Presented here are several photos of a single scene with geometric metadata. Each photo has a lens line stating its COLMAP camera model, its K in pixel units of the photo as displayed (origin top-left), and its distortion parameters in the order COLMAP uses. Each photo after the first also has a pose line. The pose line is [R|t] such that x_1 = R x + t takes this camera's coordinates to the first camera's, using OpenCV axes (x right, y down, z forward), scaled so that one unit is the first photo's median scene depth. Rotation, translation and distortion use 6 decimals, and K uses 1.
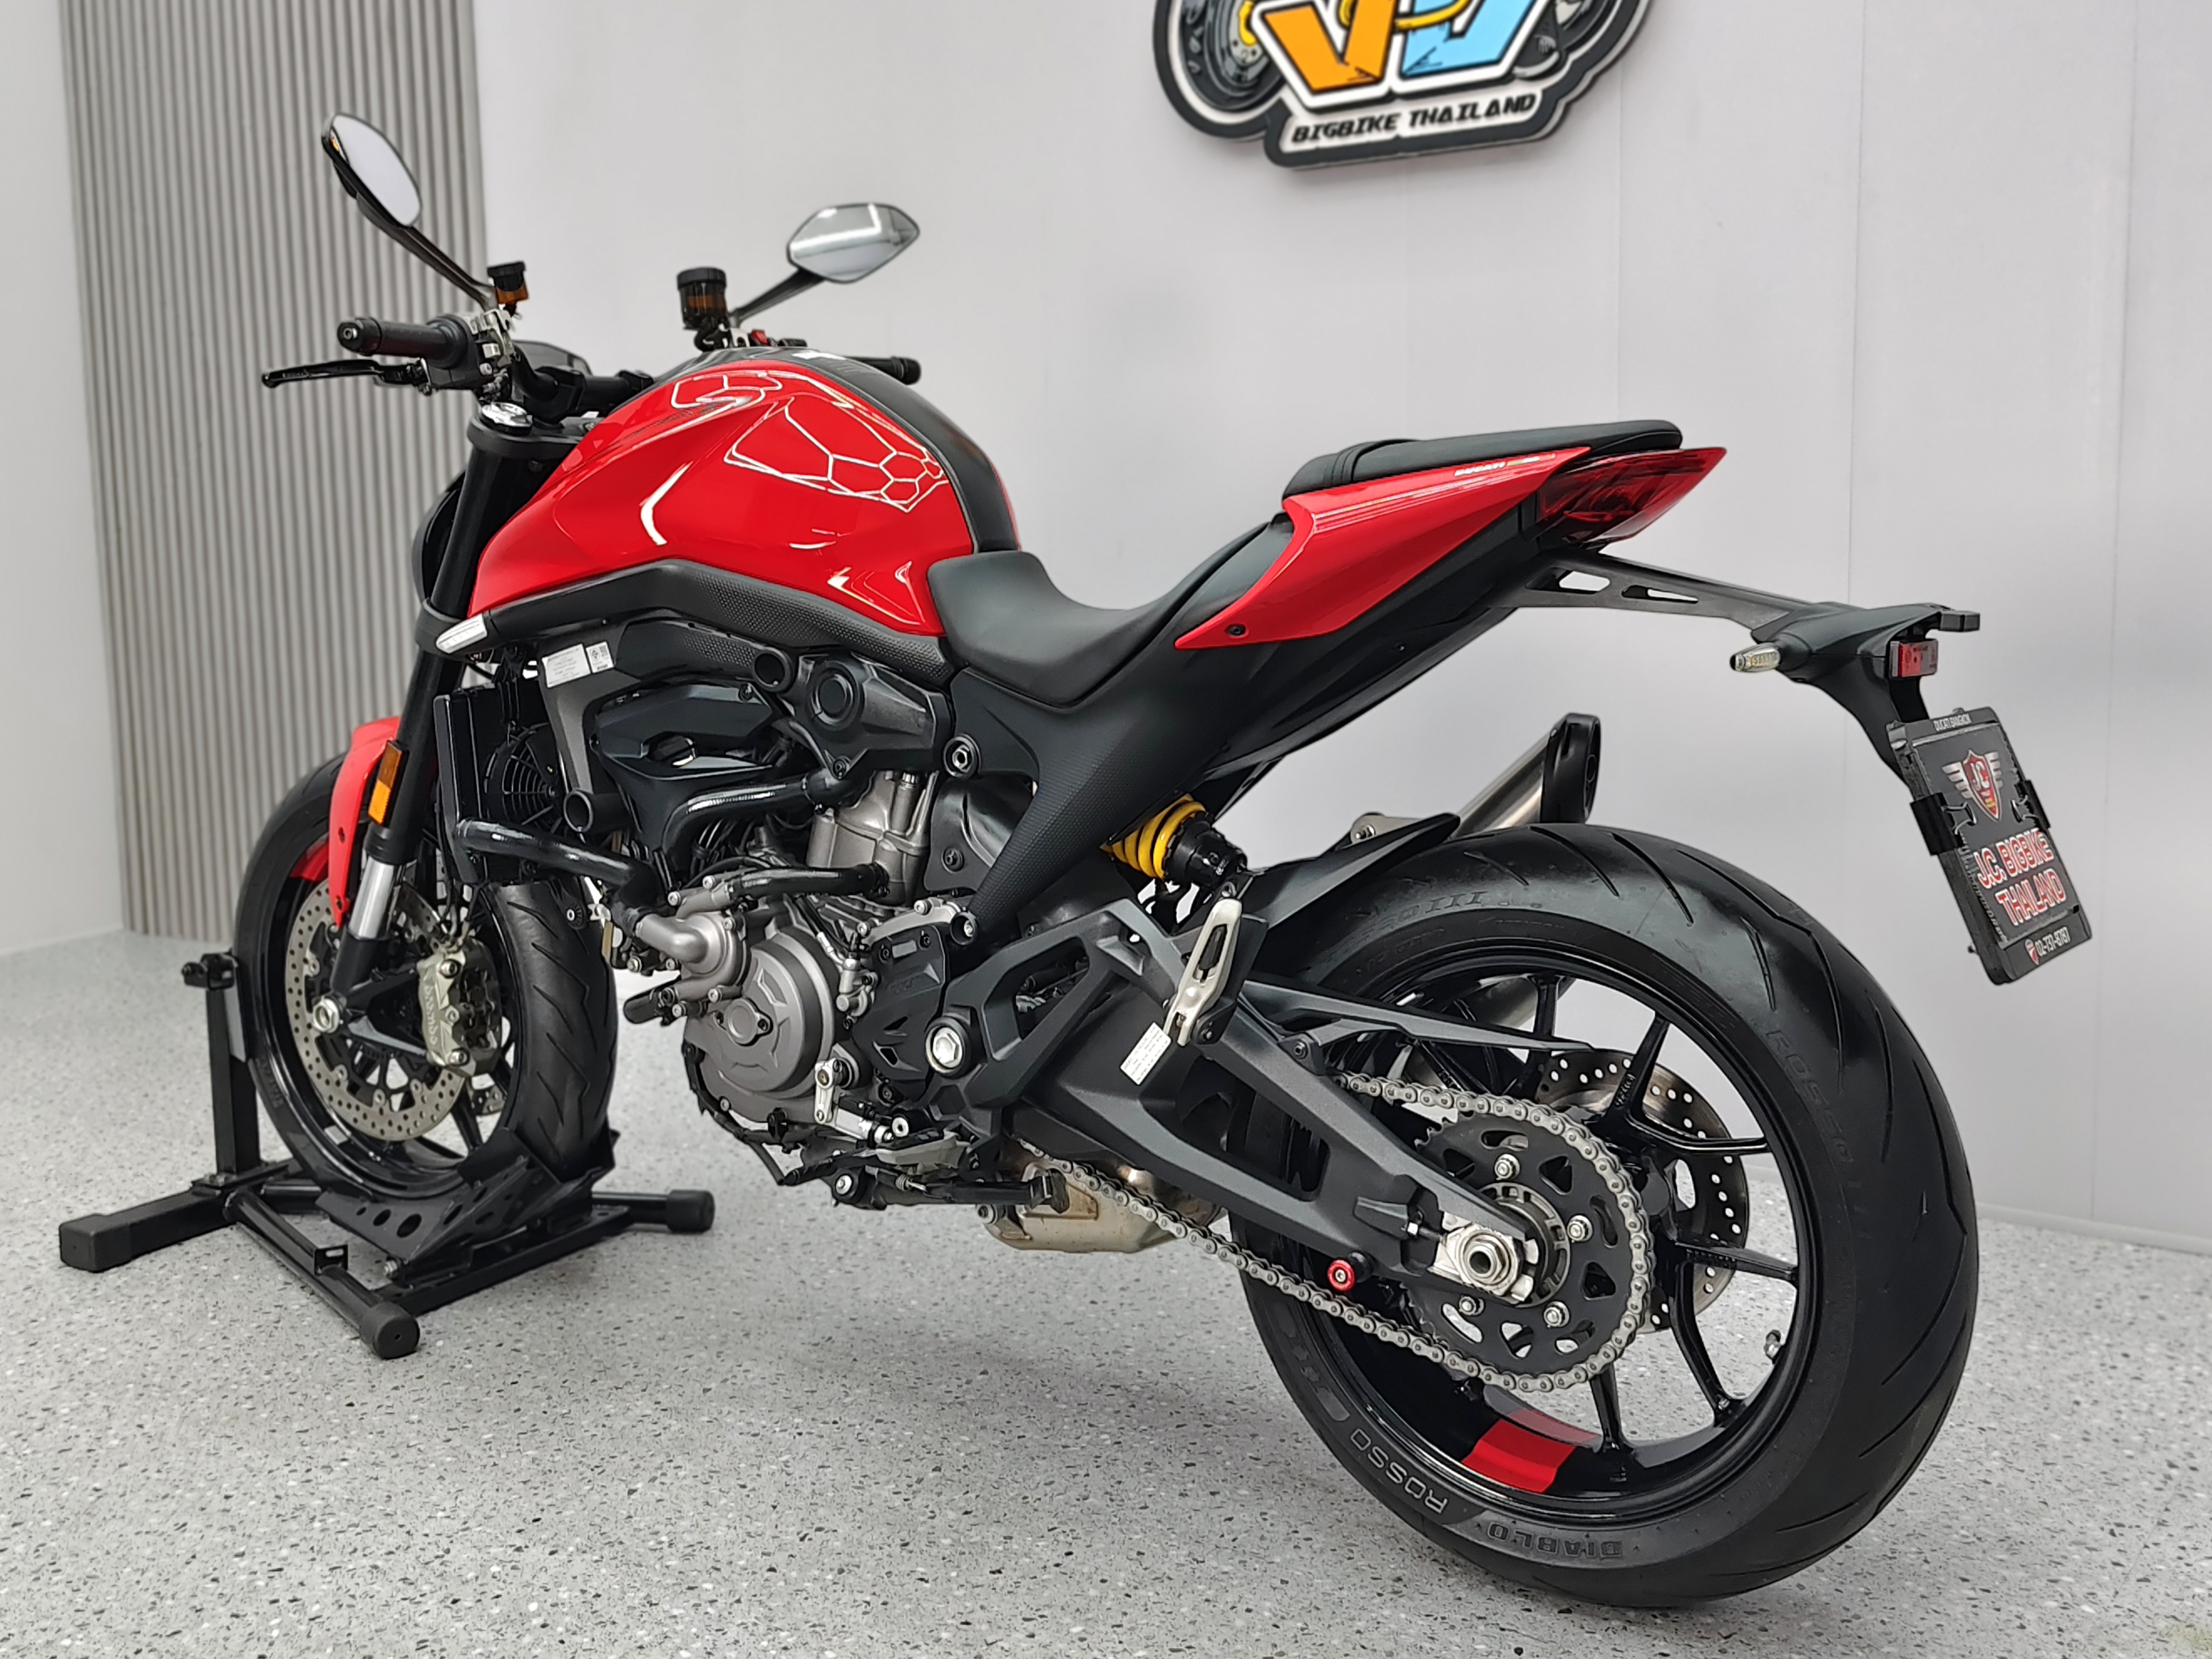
lens RADIAL K [[2356.5, 0, 1085.7], [0, 2356.5, 767.9], [0, 0, 1]] dist [0.016586, 0.000000]
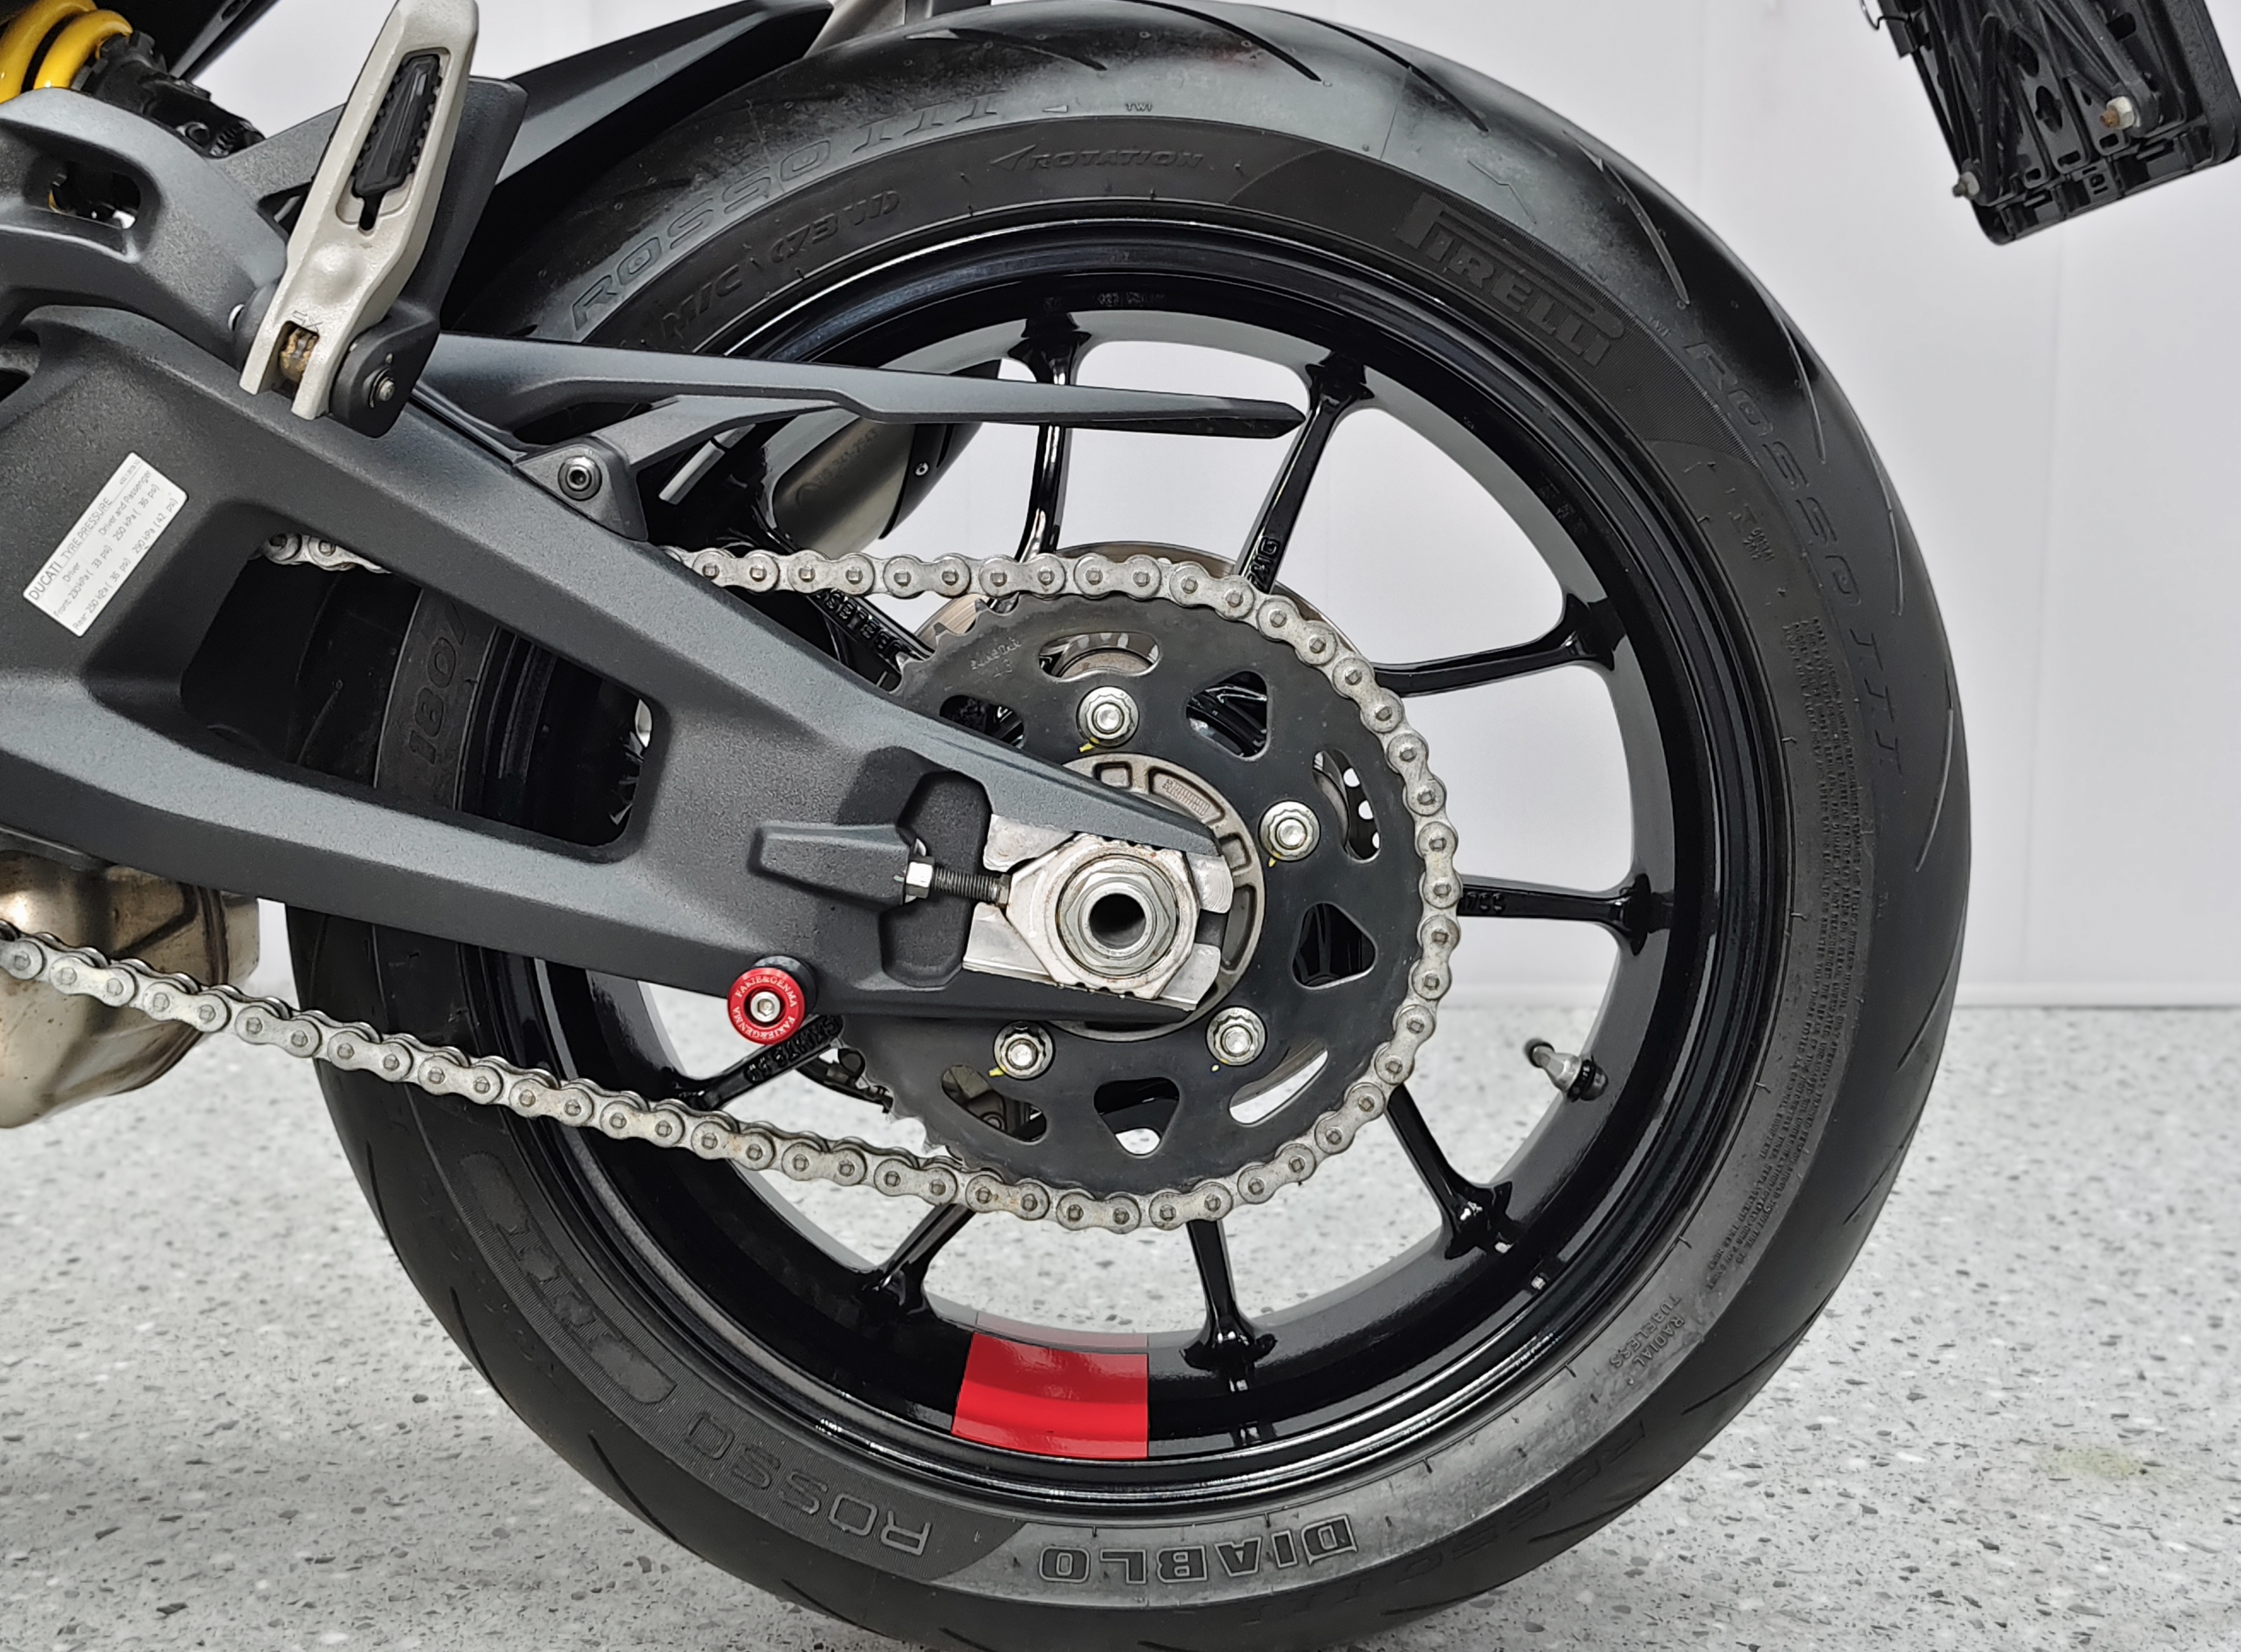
lens RADIAL K [[2439.2, 0, 1155.6], [0, 2439.2, 828.5], [0, 0, 1]] dist [0.035351, 0.000000]
pose [[0.822626, -0.058232, 0.565593, -0.066914], [0.051606, 0.998283, 0.027723, 0.175318], [-0.566236, 0.006383, 0.824218, 0.618046]]
